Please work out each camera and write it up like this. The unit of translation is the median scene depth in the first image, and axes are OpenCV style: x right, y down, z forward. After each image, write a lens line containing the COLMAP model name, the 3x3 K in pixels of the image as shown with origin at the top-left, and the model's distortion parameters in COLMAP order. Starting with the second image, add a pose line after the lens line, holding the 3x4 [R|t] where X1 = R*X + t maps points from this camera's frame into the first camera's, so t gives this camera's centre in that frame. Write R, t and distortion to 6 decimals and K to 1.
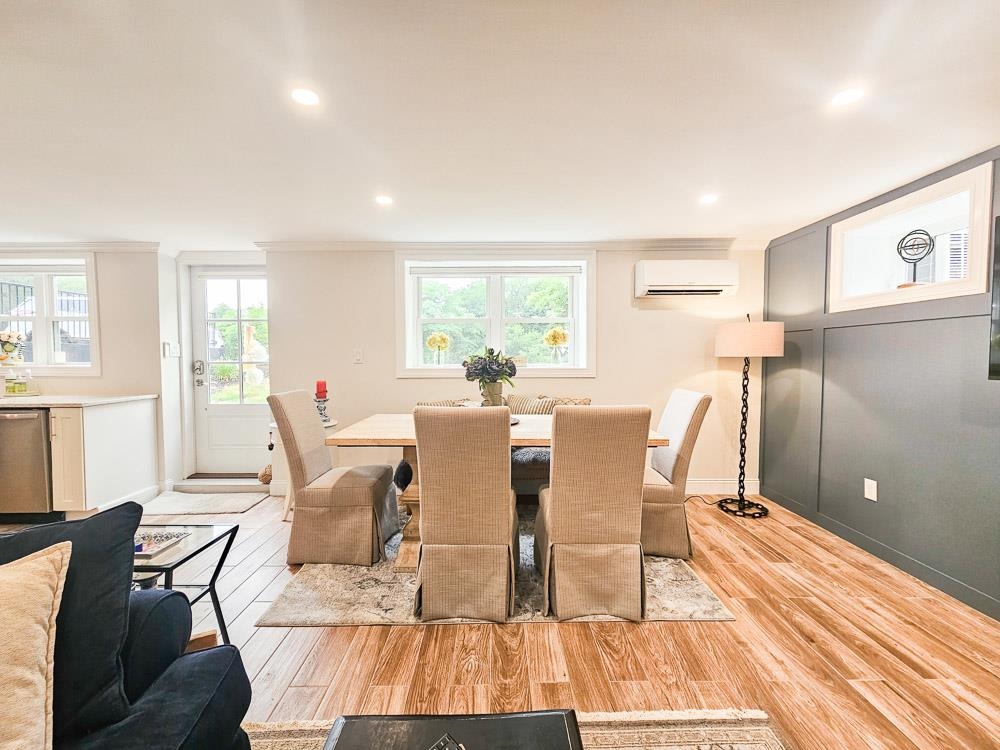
lens RADIAL K [[417.9, 0, 498.6], [0, 417.9, 375.0], [0, 0, 1]] dist [-0.002835, 0.001729]
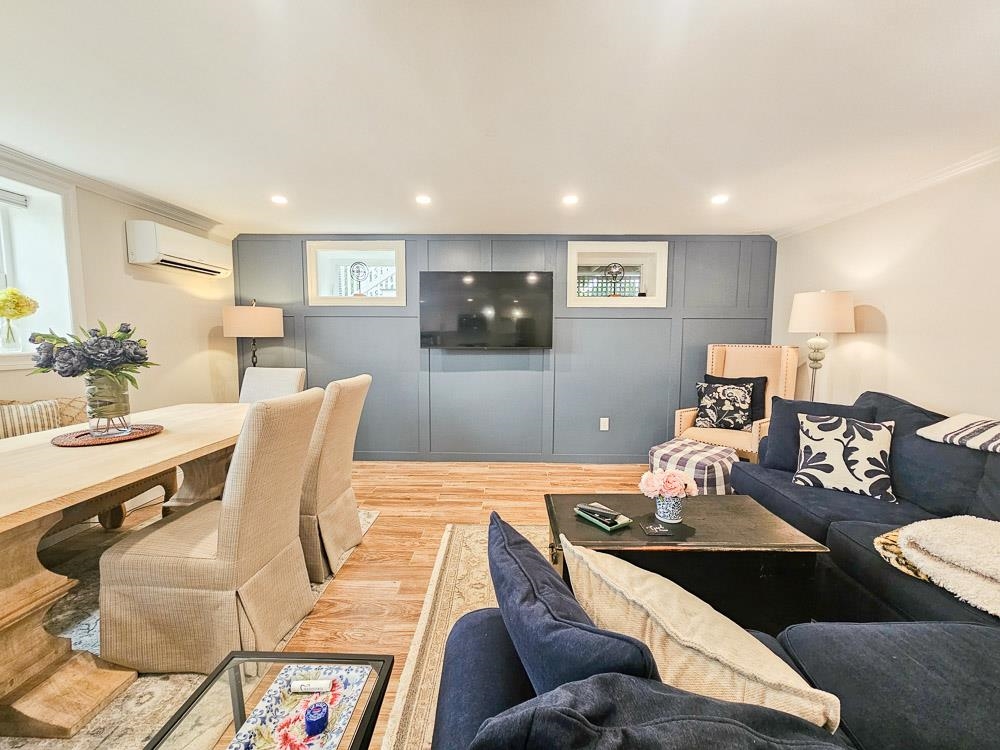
lens RADIAL K [[417.9, 0, 496.4], [0, 417.9, 379.5], [0, 0, 1]] dist [-0.002835, 0.001729]
pose [[0.035126, -0.097884, 0.994578, -0.572626], [0.039190, 0.994561, 0.096498, -0.013922], [-0.998614, 0.035588, 0.038771, 0.327346]]
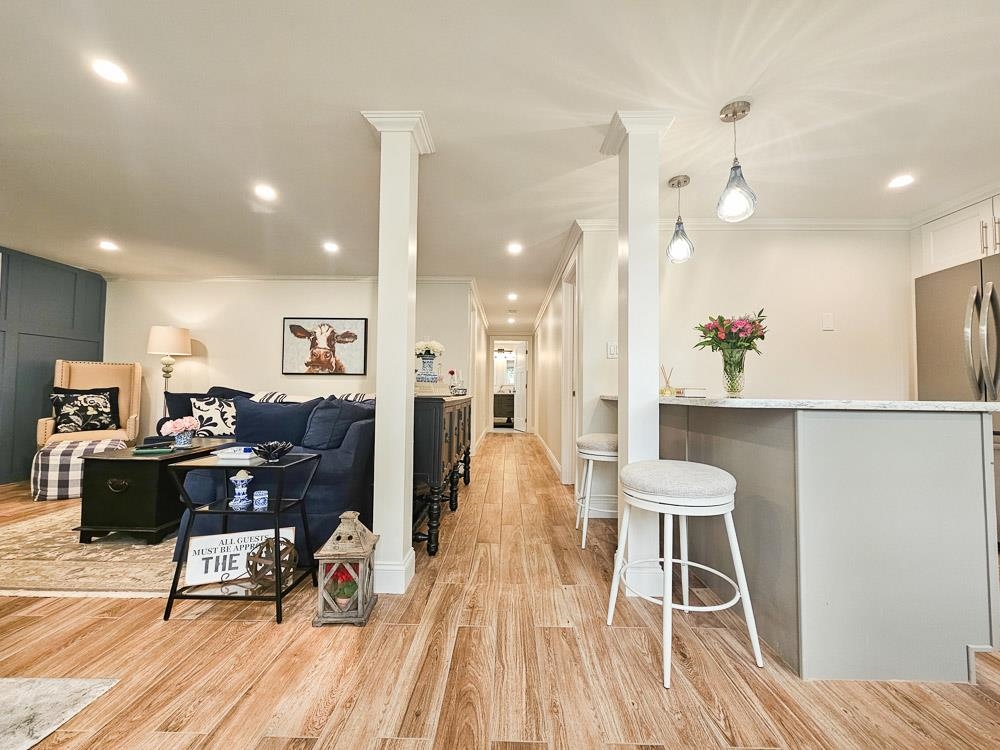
lens RADIAL K [[417.9, 0, 504.7], [0, 417.9, 373.1], [0, 0, 1]] dist [-0.002835, 0.001729]
pose [[-0.999800, -0.008459, 0.018120, -0.782921], [-0.008441, 0.999964, 0.001095, 0.057591], [-0.018129, 0.000942, -0.999835, 1.072302]]
